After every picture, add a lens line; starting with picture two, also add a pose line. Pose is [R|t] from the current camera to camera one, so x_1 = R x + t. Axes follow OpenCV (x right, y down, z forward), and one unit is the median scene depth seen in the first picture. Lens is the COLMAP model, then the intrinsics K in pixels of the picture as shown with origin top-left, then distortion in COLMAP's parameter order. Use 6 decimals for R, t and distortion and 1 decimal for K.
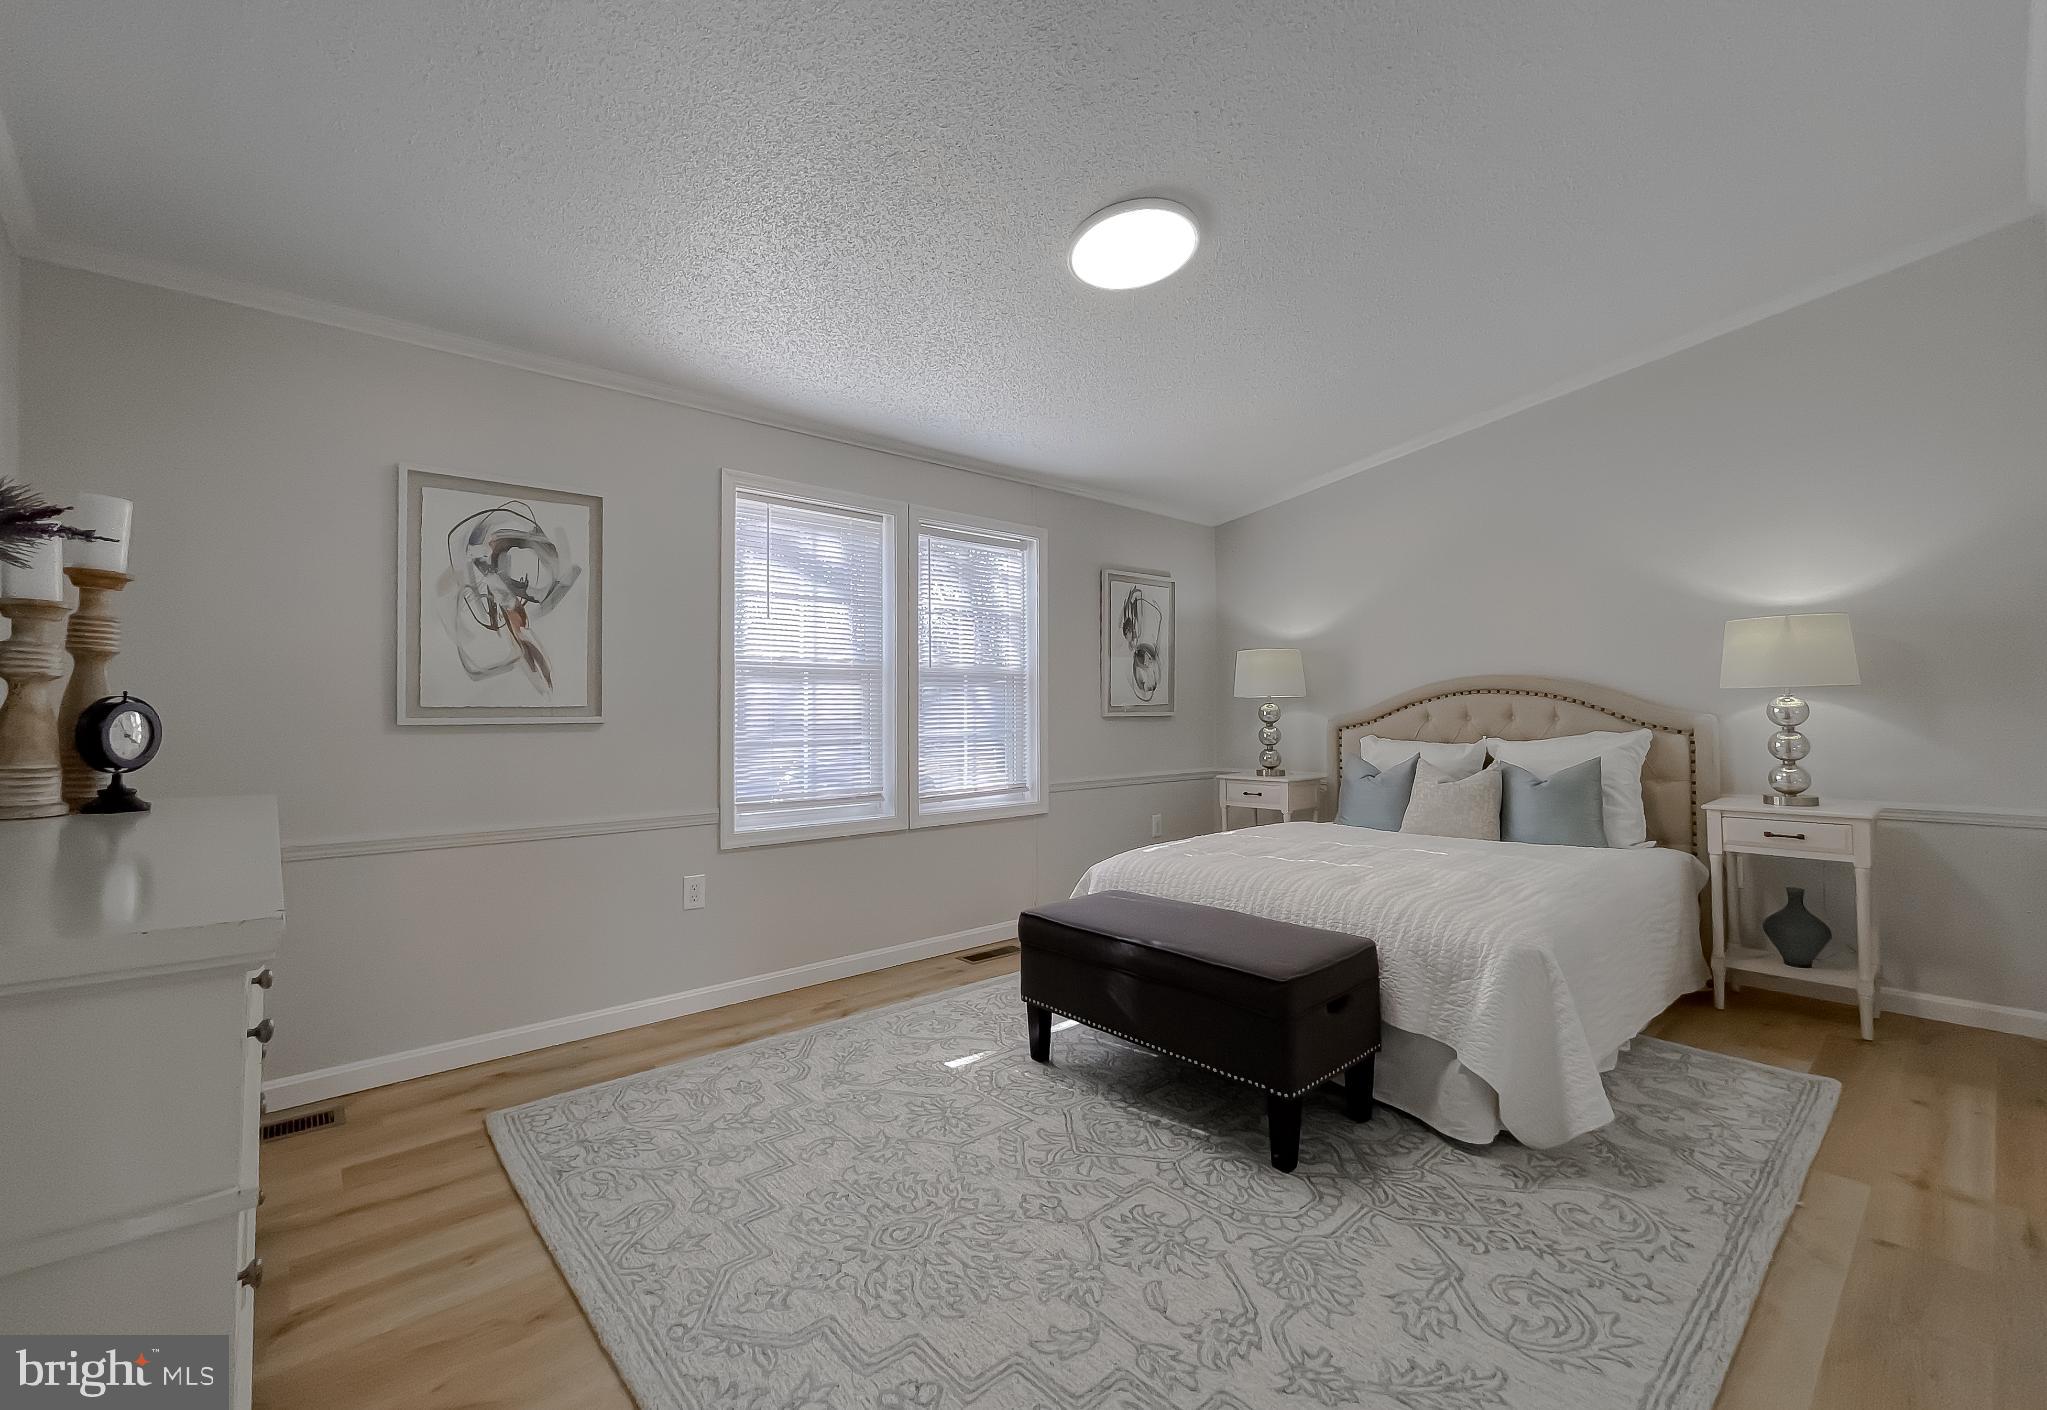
lens RADIAL K [[854.7, 0, 1011.8], [0, 854.7, 692.6], [0, 0, 1]] dist [-0.003085, 0.001458]
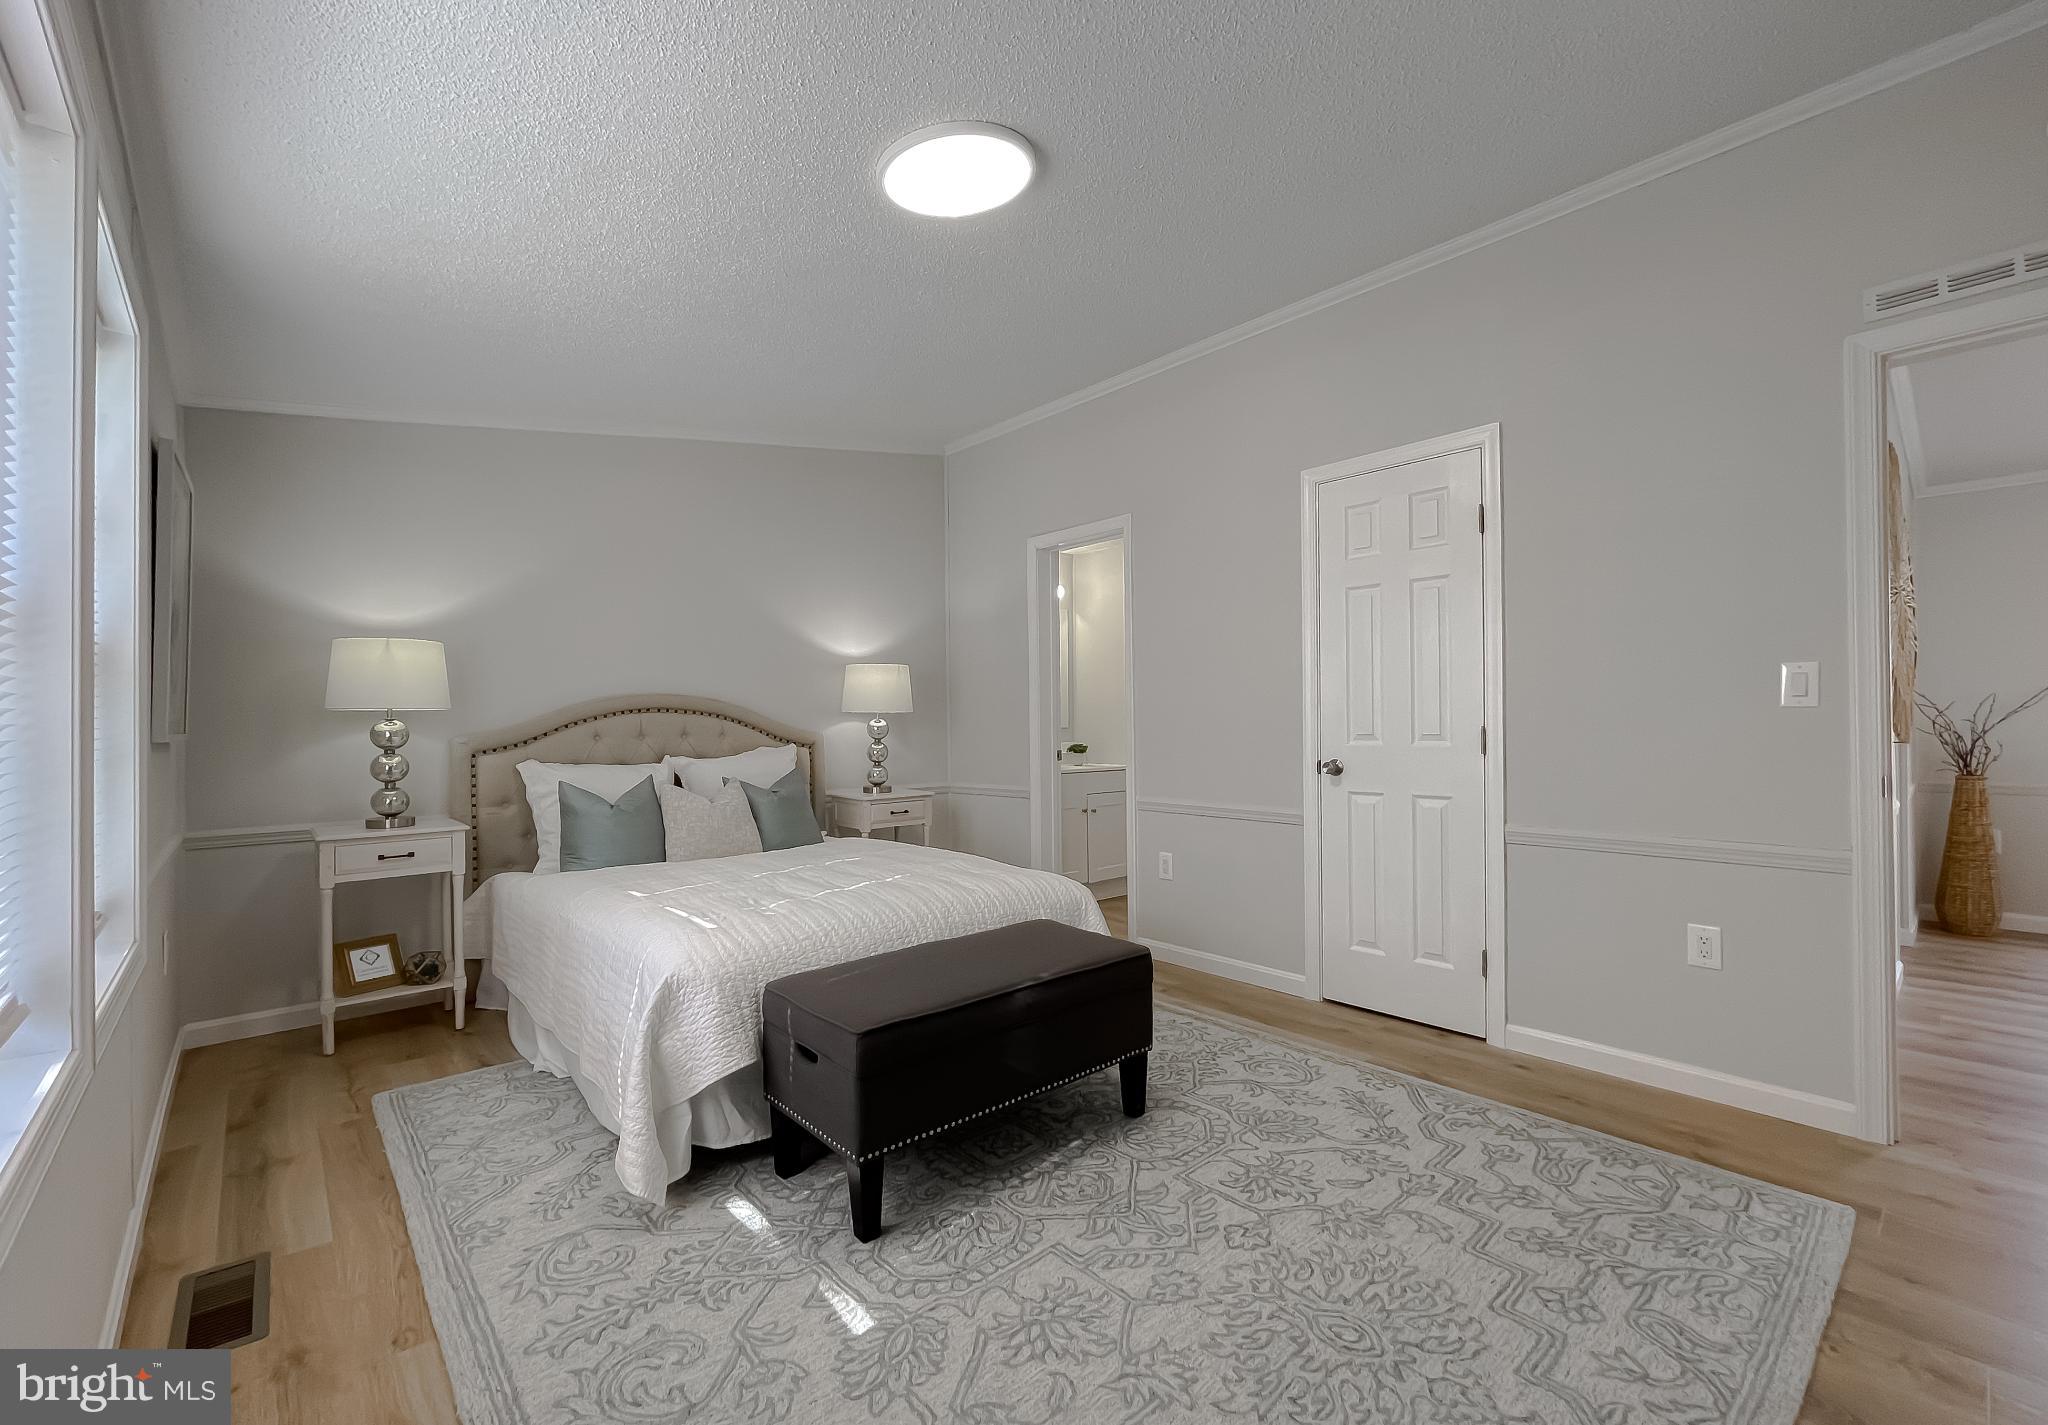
lens RADIAL K [[855.1, 0, 1024.7], [0, 855.1, 728.7], [0, 0, 1]] dist [-0.003085, 0.001458]
pose [[-0.007447, 0.003362, 0.999967, -0.629746], [-0.014442, 0.999890, -0.003469, 0.025196], [-0.999868, -0.014467, -0.007397, 0.859902]]
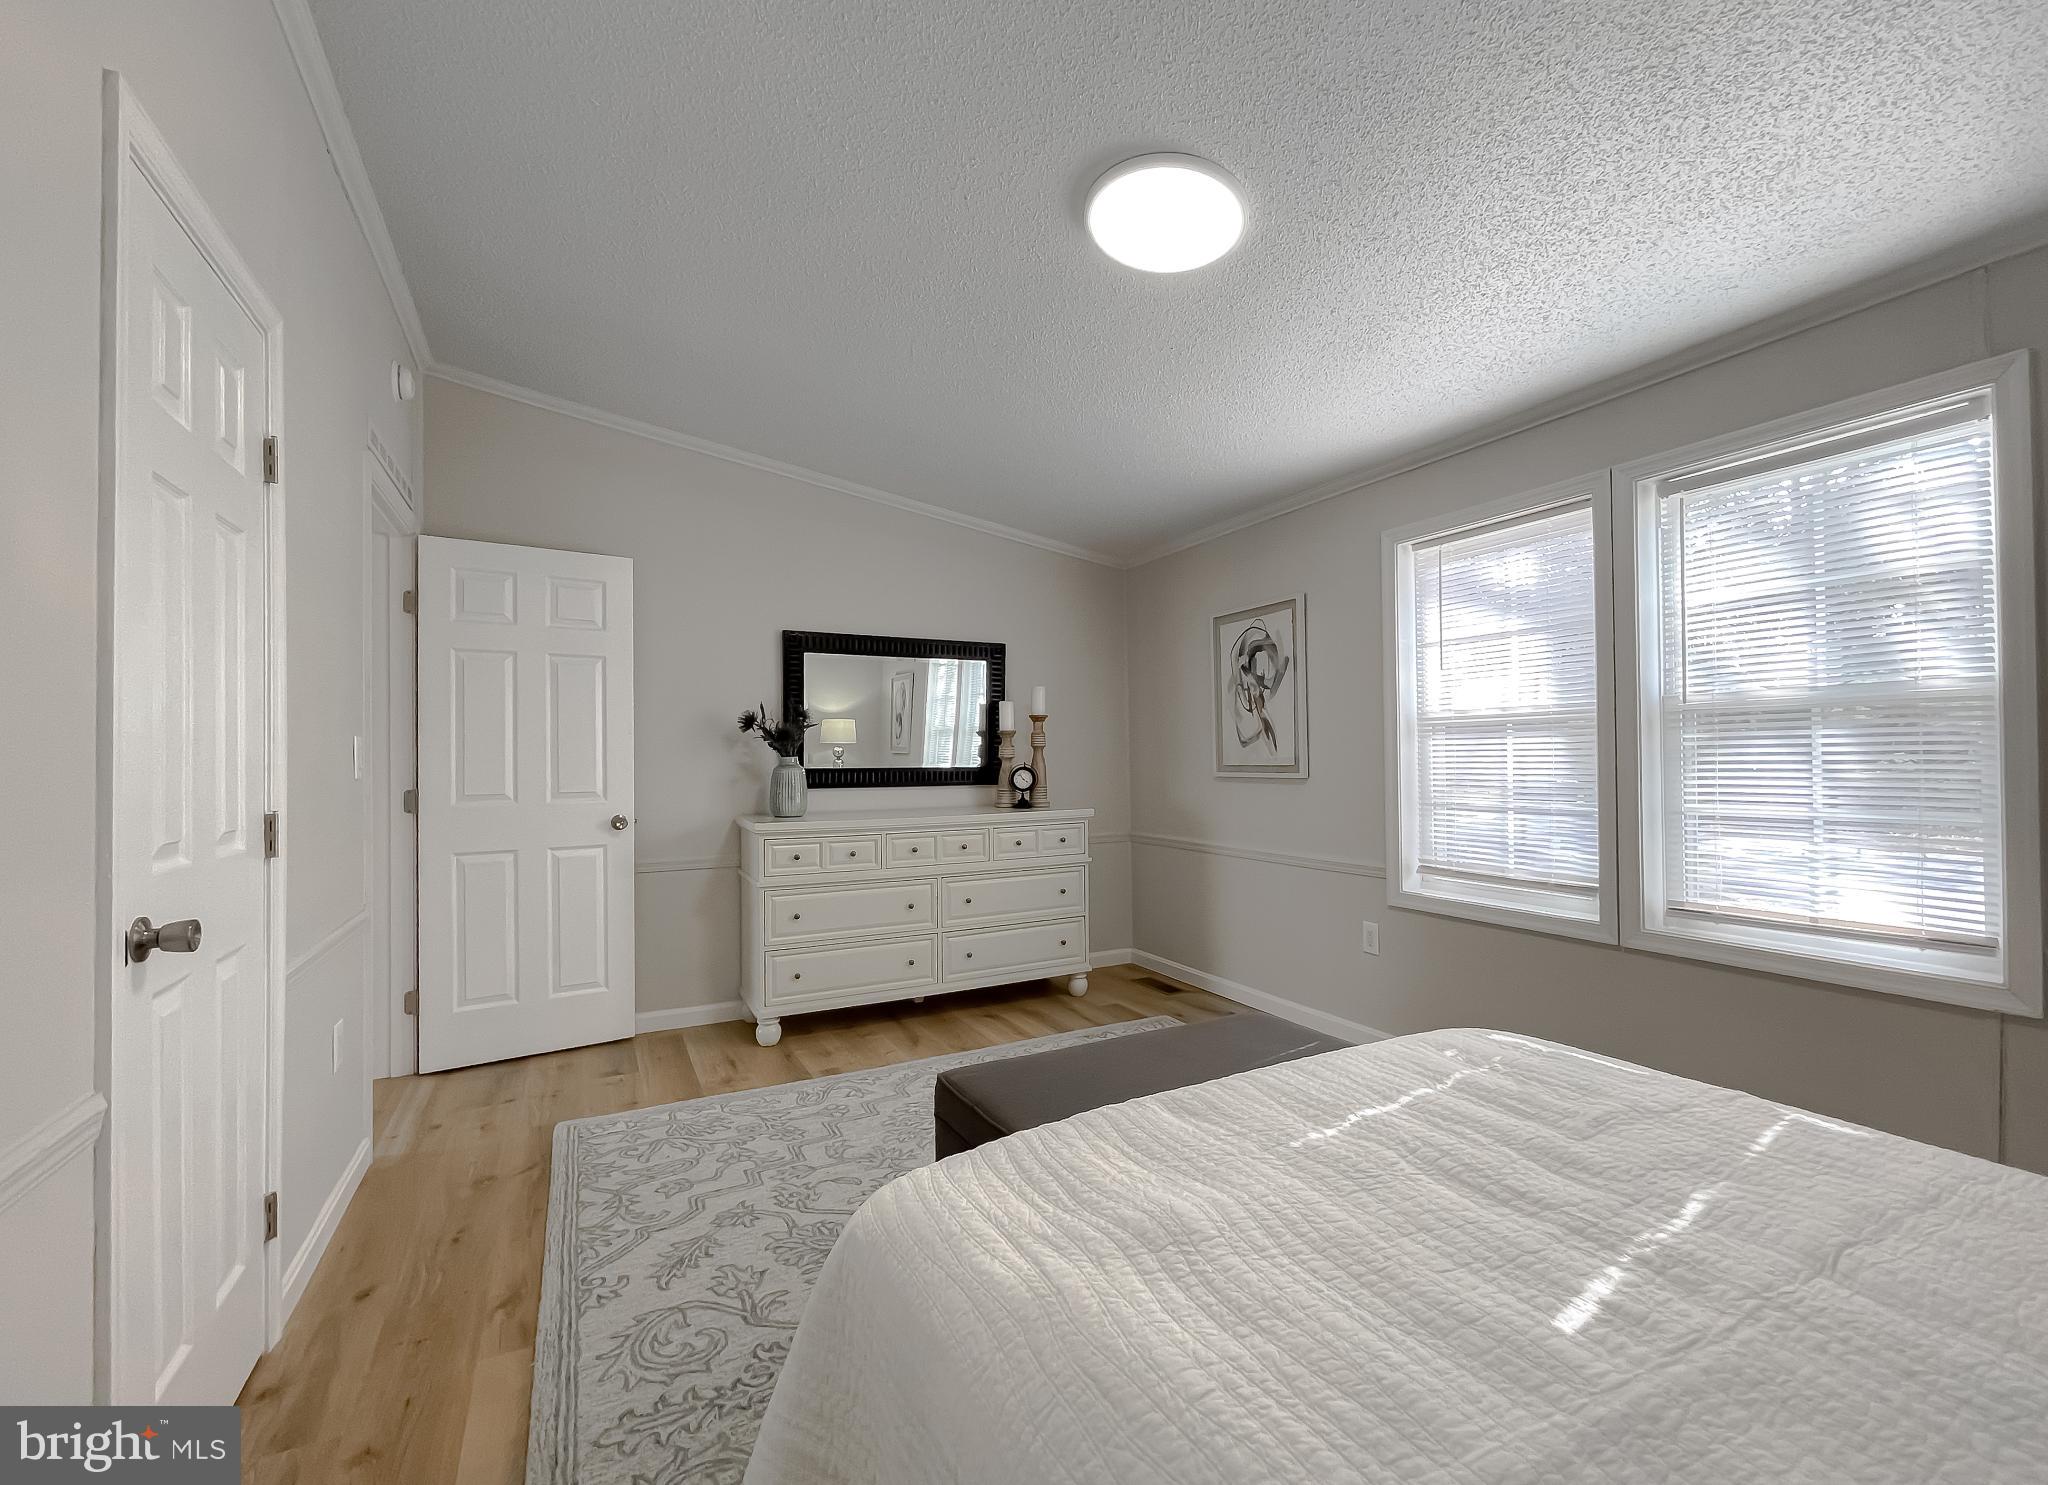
lens RADIAL K [[870.4, 0, 1040.3], [0, 870.4, 743.2], [0, 0, 1]] dist [-0.008050, 0.002926]
pose [[-0.225082, -0.007936, -0.974307, 0.903261], [0.034139, 0.999289, -0.016026, -0.009323], [0.973741, -0.036869, -0.224651, 0.973607]]
